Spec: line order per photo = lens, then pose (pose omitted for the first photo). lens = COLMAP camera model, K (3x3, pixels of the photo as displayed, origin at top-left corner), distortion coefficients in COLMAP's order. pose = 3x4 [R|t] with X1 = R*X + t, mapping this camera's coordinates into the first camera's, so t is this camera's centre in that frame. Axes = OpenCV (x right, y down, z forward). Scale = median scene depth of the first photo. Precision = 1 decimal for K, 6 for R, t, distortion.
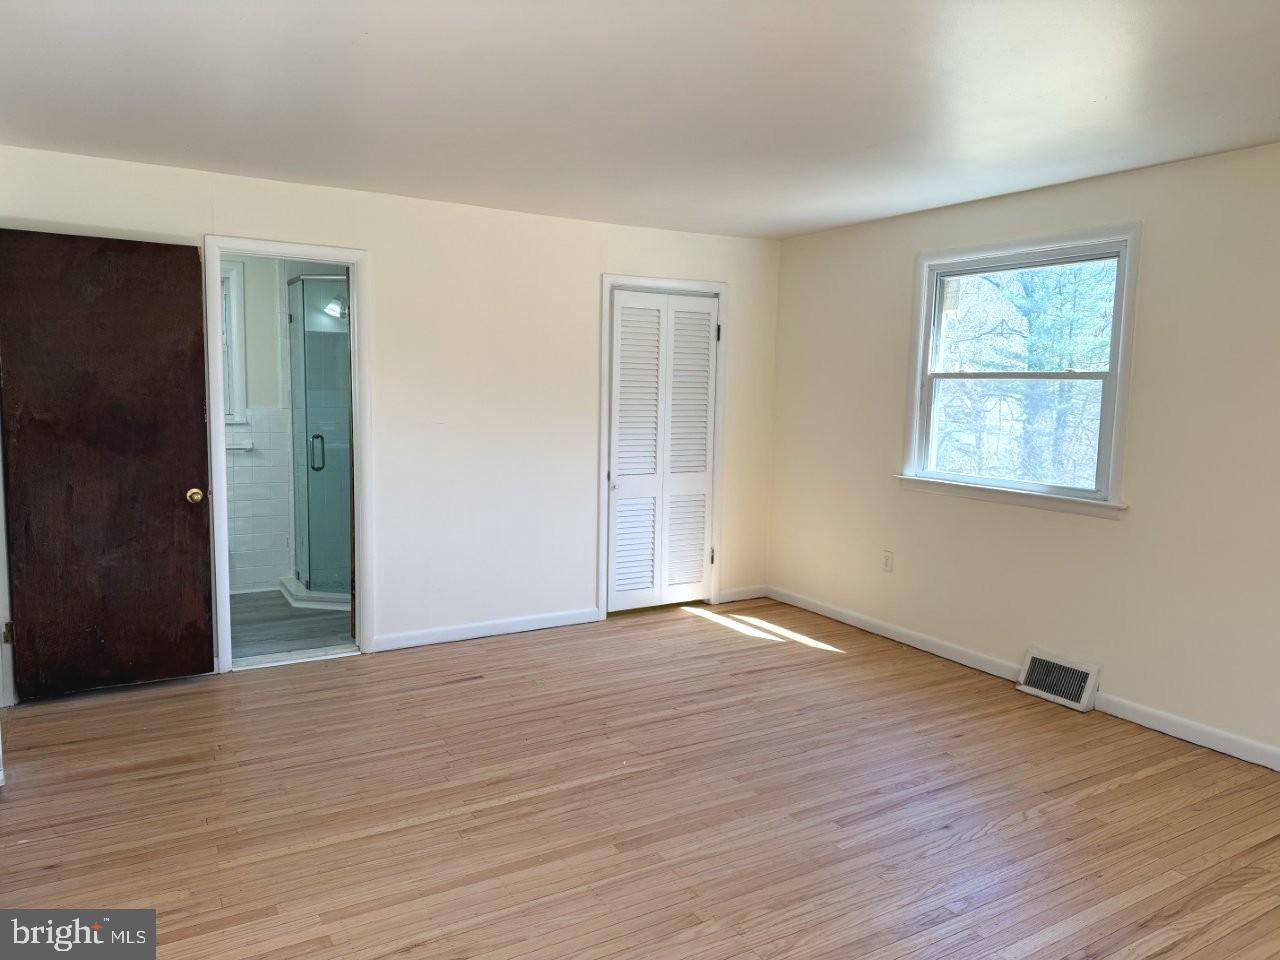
lens RADIAL K [[887.9, 0, 640.0], [0, 887.9, 480.0], [0, 0, 1]] dist [0.101271, -0.142957]
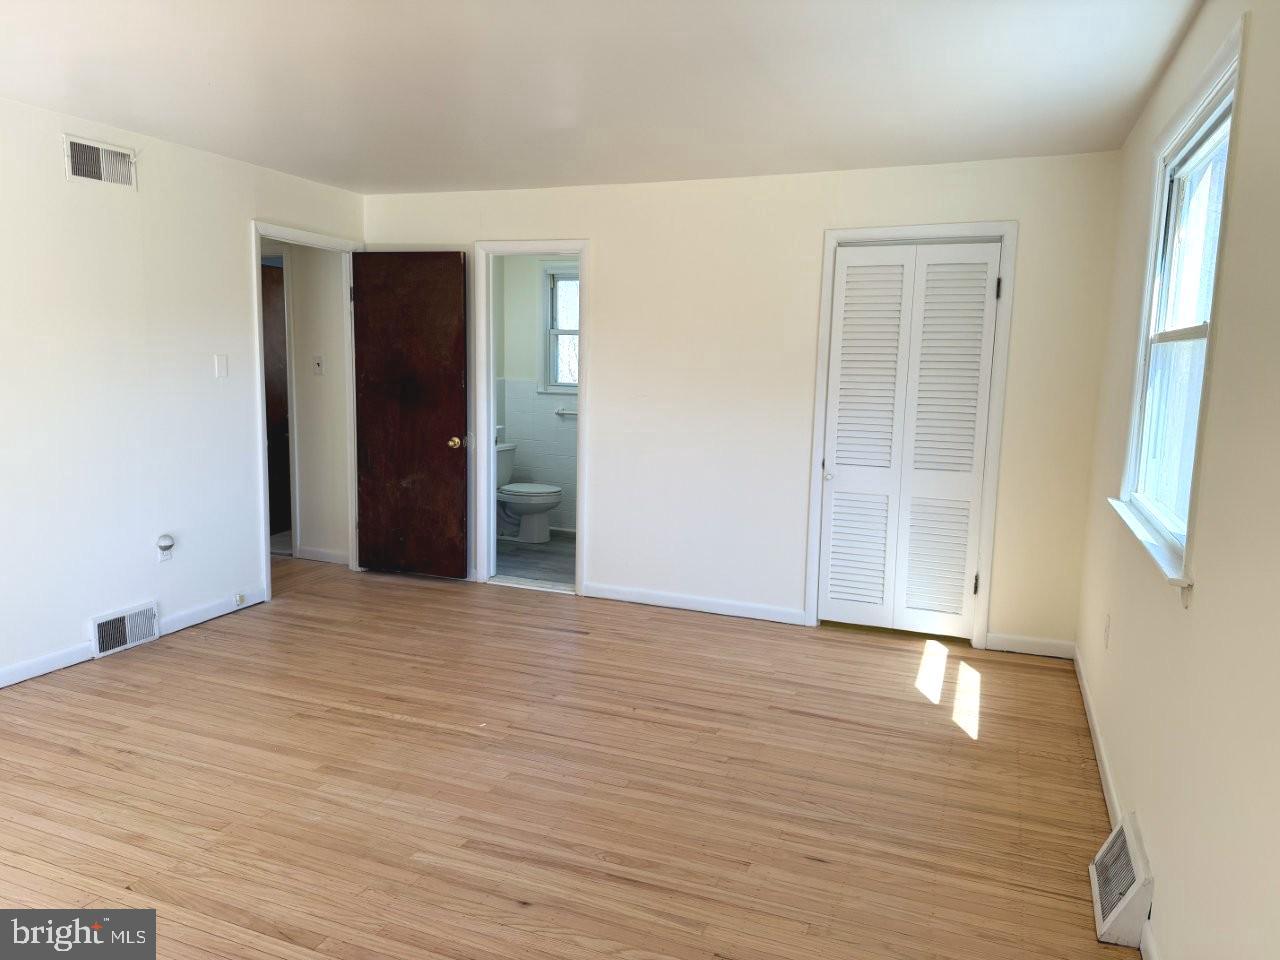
lens RADIAL K [[887.9, 0, 640.0], [0, 887.9, 480.0], [0, 0, 1]] dist [0.101271, -0.142957]
pose [[0.610956, 0.101652, -0.785111, 0.629056], [-0.094513, 0.993995, 0.055149, -0.022761], [0.786002, 0.040510, 0.616895, 0.370605]]
